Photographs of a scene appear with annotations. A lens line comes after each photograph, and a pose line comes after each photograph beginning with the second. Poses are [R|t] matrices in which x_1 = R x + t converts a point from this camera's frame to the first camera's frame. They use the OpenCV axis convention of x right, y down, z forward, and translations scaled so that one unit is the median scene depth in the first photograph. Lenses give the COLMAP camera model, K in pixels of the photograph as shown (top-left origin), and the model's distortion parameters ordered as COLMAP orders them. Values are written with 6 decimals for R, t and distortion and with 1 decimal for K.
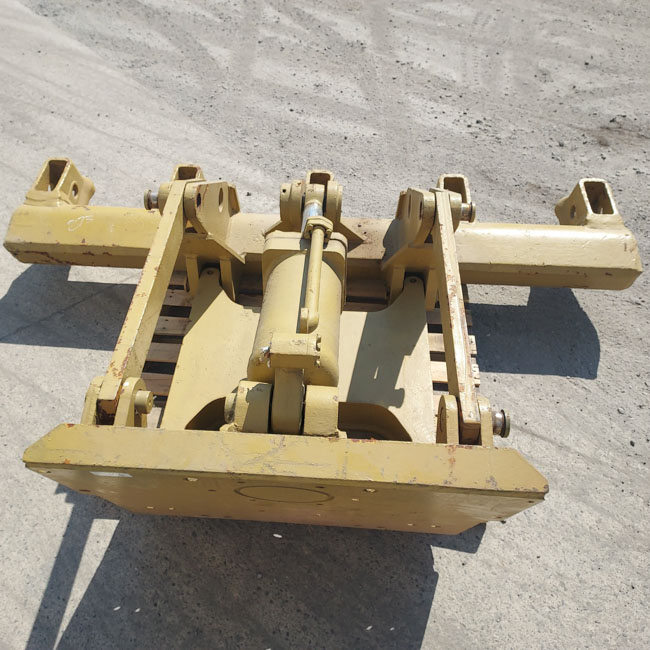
lens RADIAL K [[626.5, 0, 302.0], [0, 626.5, 324.8], [0, 0, 1]] dist [0.018757, 0.005008]
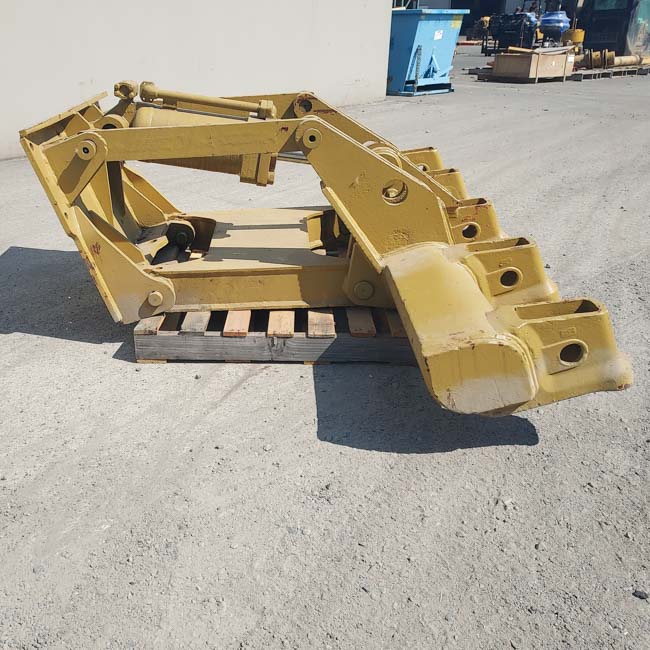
lens RADIAL K [[744.5, 0, 248.0], [0, 744.5, 325.8], [0, 0, 1]] dist [0.073787, -0.002519]
pose [[0.027946, 0.401035, -0.915636, 1.212943], [-0.712524, 0.650438, 0.263135, -0.177351], [0.701091, 0.645059, 0.303924, 0.564545]]
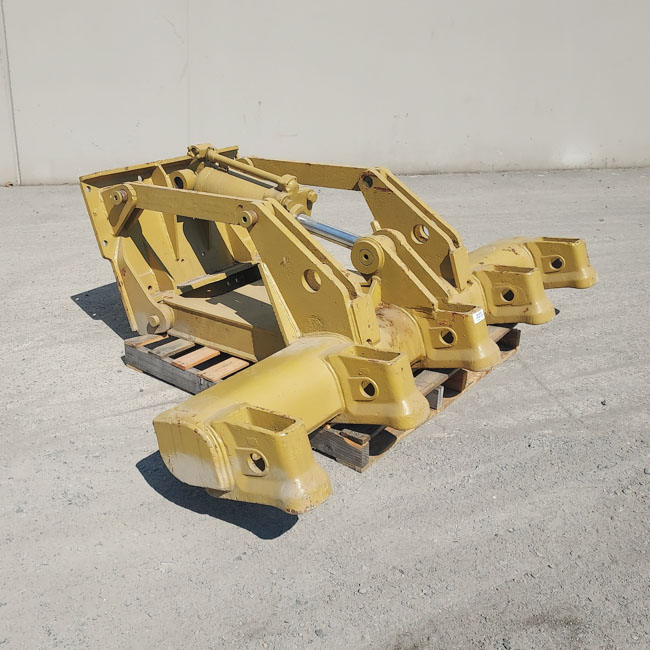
lens RADIAL K [[744.5, 0, 248.0], [0, 744.5, 325.8], [0, 0, 1]] dist [0.073787, -0.002519]
pose [[-0.602220, 0.322006, -0.730509, 1.081253], [-0.570306, 0.466792, 0.675912, -0.829592], [0.558643, 0.823661, -0.097470, 1.012108]]
